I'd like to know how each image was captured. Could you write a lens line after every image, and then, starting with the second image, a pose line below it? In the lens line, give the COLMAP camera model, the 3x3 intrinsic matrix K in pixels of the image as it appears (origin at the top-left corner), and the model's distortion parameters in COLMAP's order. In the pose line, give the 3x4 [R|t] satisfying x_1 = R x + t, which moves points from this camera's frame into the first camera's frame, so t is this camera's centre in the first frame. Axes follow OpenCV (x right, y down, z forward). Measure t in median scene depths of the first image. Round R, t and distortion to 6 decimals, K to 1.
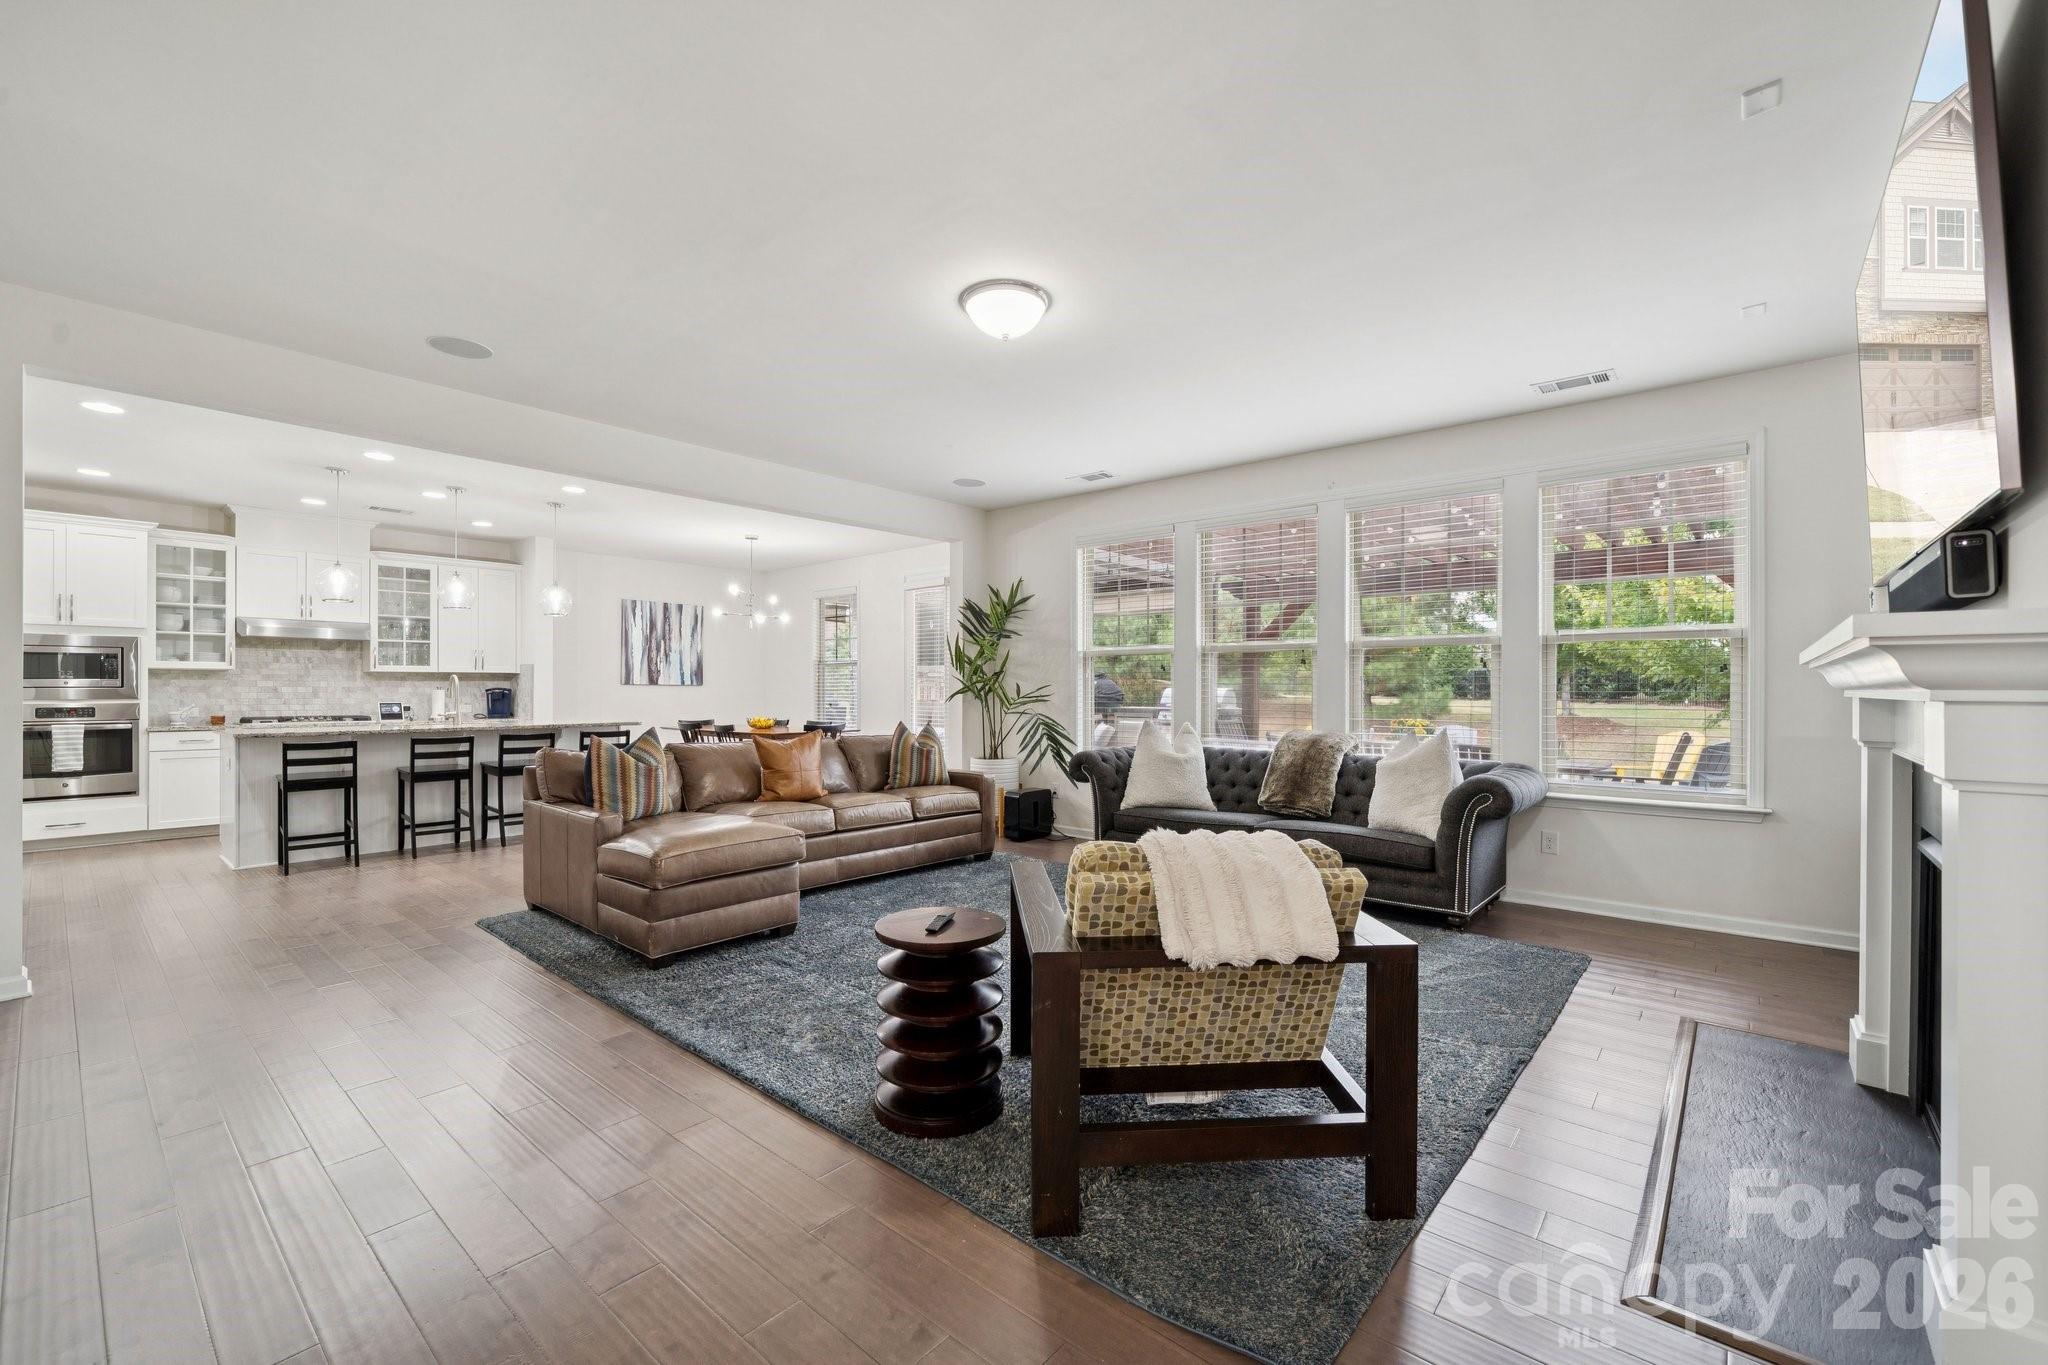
lens RADIAL K [[842.2, 0, 1024.2], [0, 842.2, 693.9], [0, 0, 1]] dist [-0.002123, -0.000230]
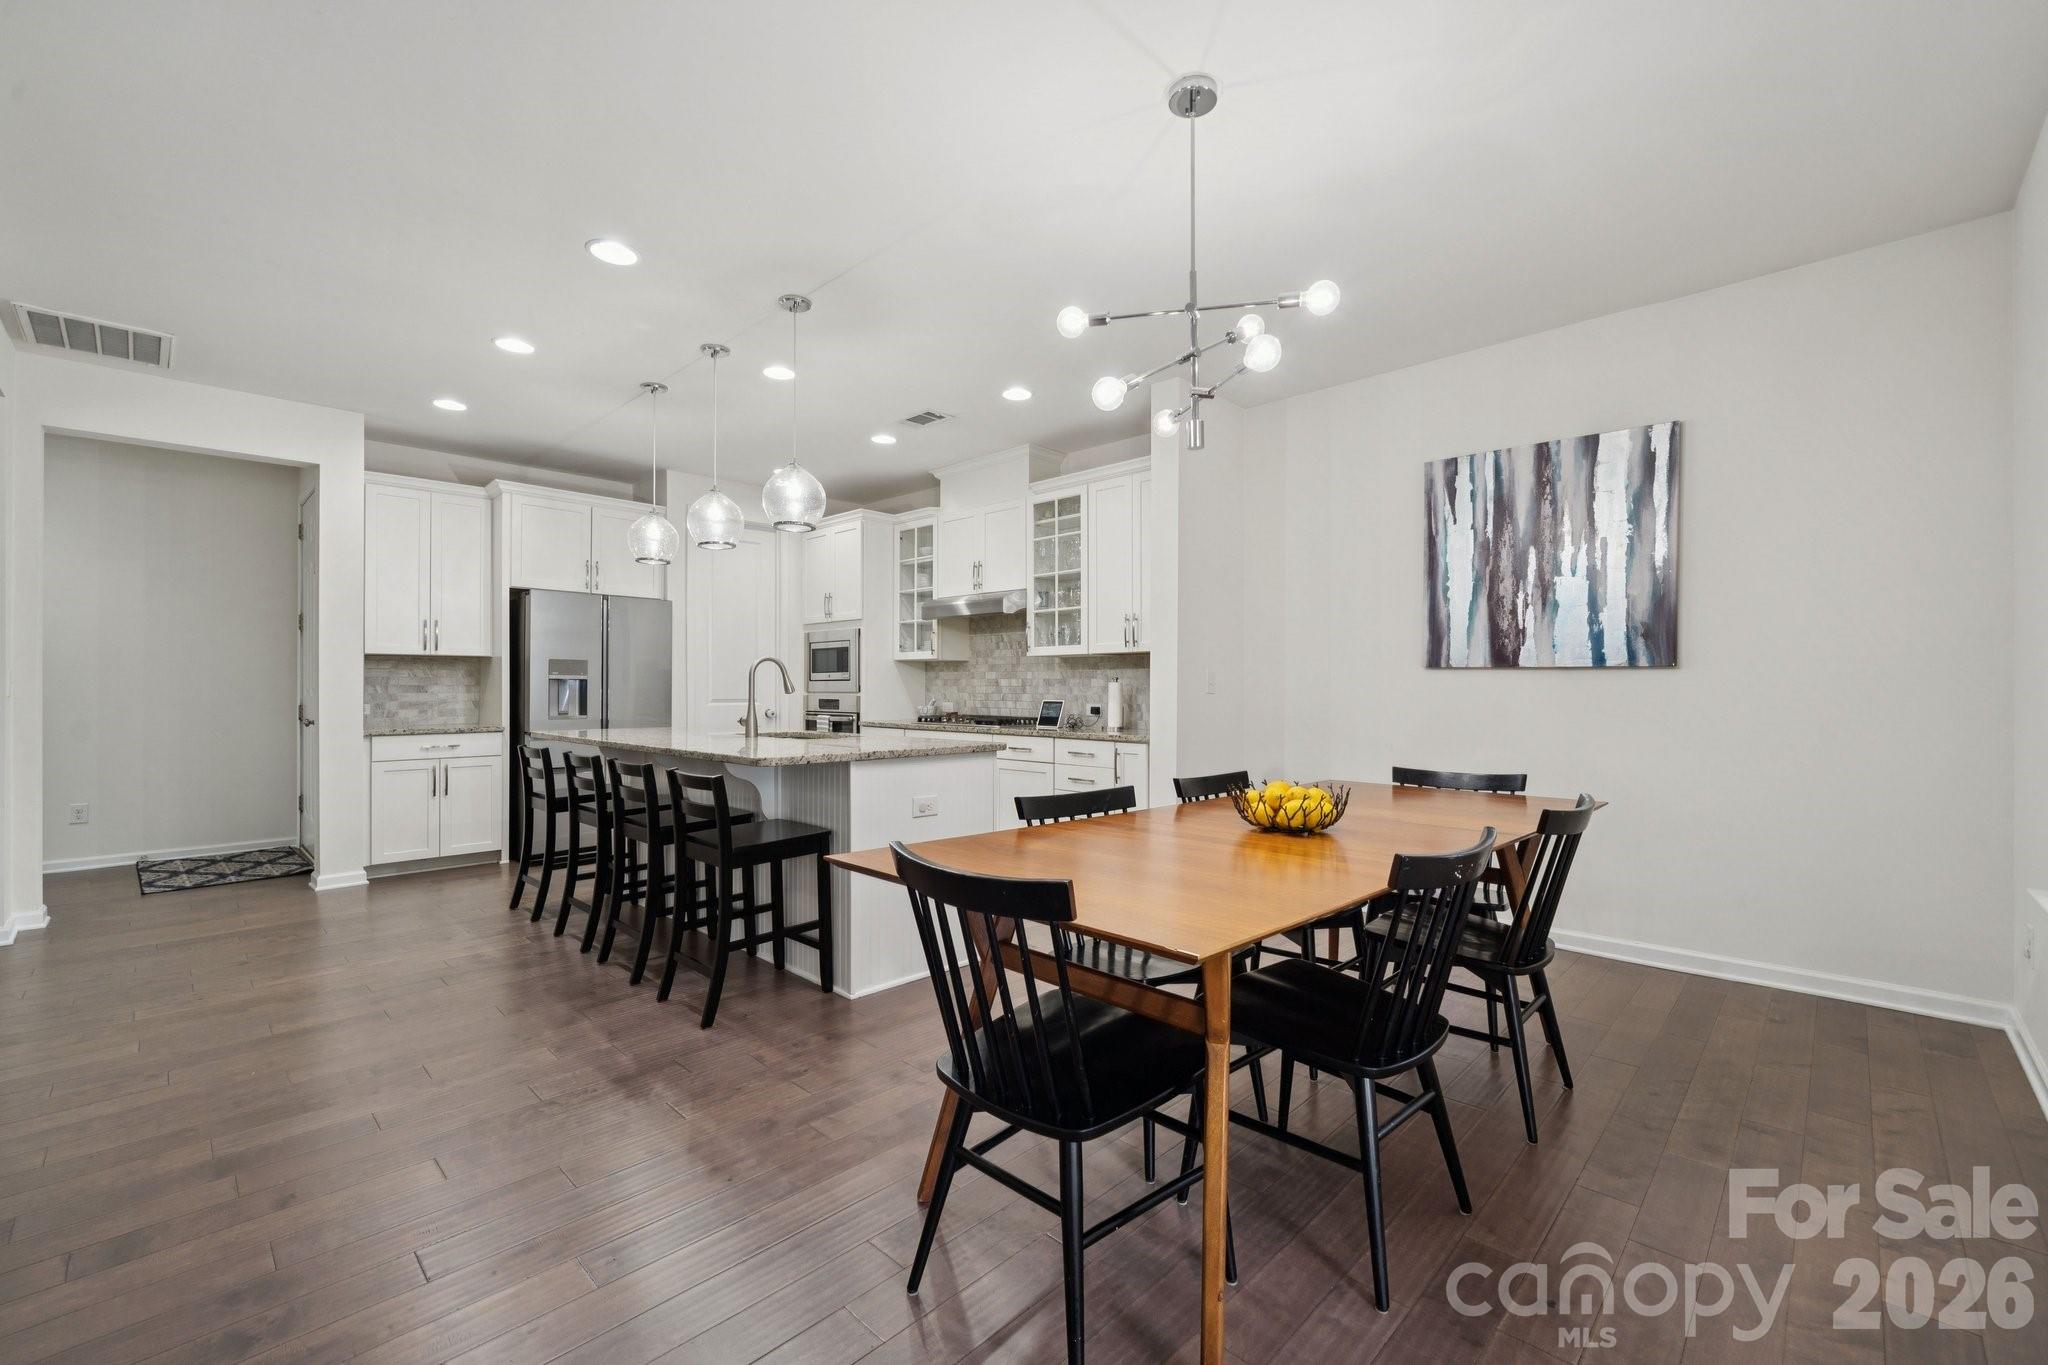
lens RADIAL K [[846.4, 0, 1038.0], [0, 846.4, 688.4], [0, 0, 1]] dist [-0.002535, -0.000275]
pose [[-0.048044, 0.003364, -0.998840, -0.049885], [-0.004865, 0.999982, 0.003602, -0.001956], [0.998833, 0.005032, -0.048026, 0.810631]]
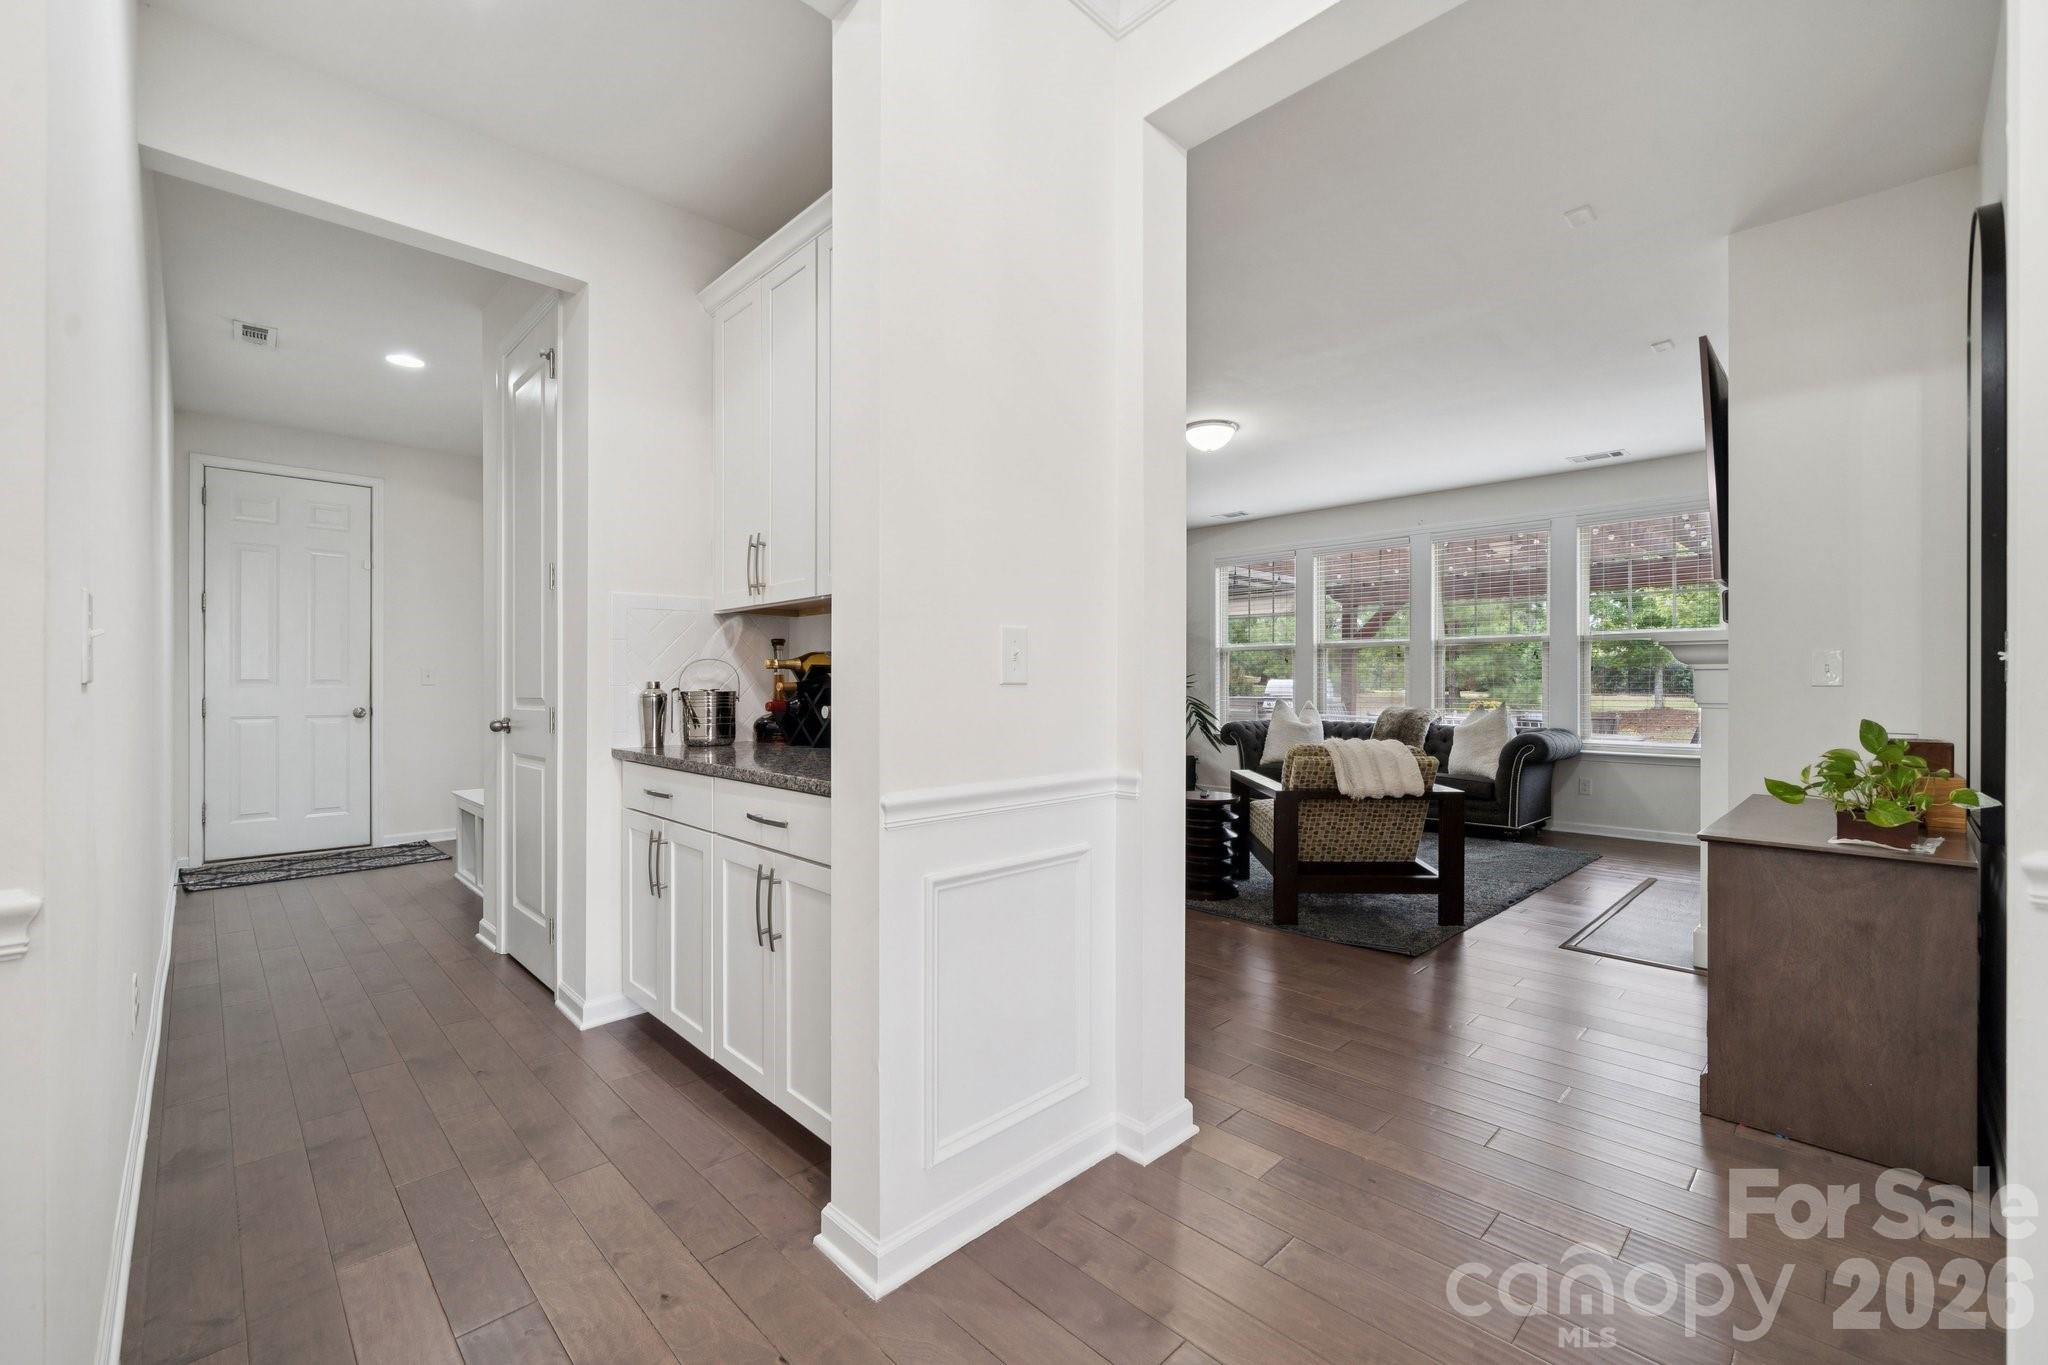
lens RADIAL K [[846.4, 0, 1038.0], [0, 846.4, 688.4], [0, 0, 1]] dist [-0.002535, -0.000275]
pose [[0.997216, -0.000320, -0.074561, -0.207112], [0.000140, 0.999997, -0.002419, 0.025896], [0.074562, 0.002402, 0.997213, -0.566460]]
